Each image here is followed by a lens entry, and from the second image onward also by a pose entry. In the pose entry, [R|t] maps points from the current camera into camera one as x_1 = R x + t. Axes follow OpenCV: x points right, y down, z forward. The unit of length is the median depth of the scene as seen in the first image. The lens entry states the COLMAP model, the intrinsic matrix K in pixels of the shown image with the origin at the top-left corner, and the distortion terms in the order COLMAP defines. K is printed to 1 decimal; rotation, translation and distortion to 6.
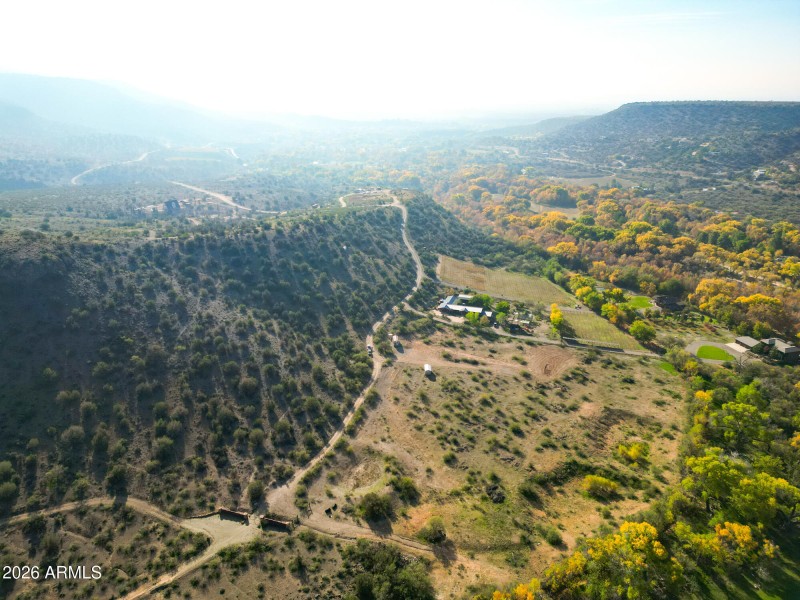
lens RADIAL K [[558.7, 0, 399.5], [0, 558.7, 298.3], [0, 0, 1]] dist [0.078398, -0.072773]
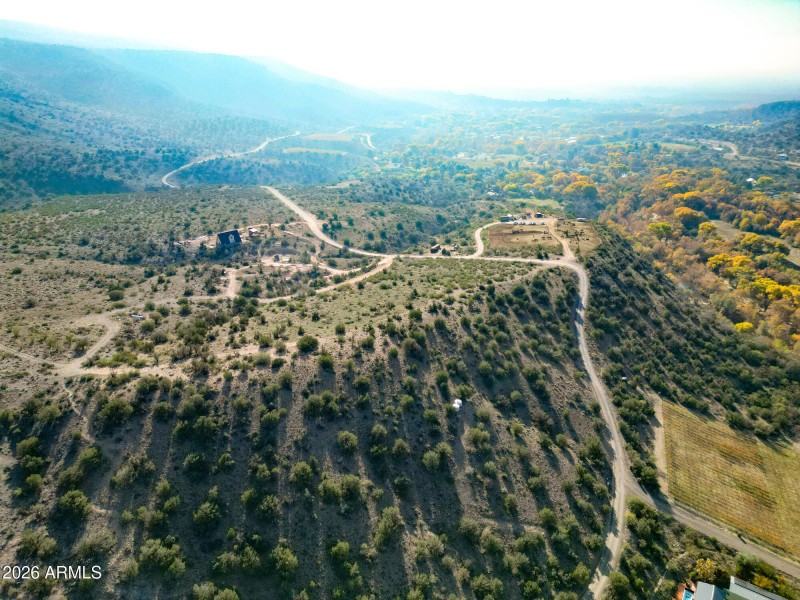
lens RADIAL K [[558.7, 0, 399.5], [0, 558.7, 298.3], [0, 0, 1]] dist [0.078398, -0.072773]
pose [[0.964212, 0.101273, -0.245028, -0.026191], [-0.092377, 0.994588, 0.047562, -0.131350], [0.248519, -0.023225, 0.968349, 0.354888]]
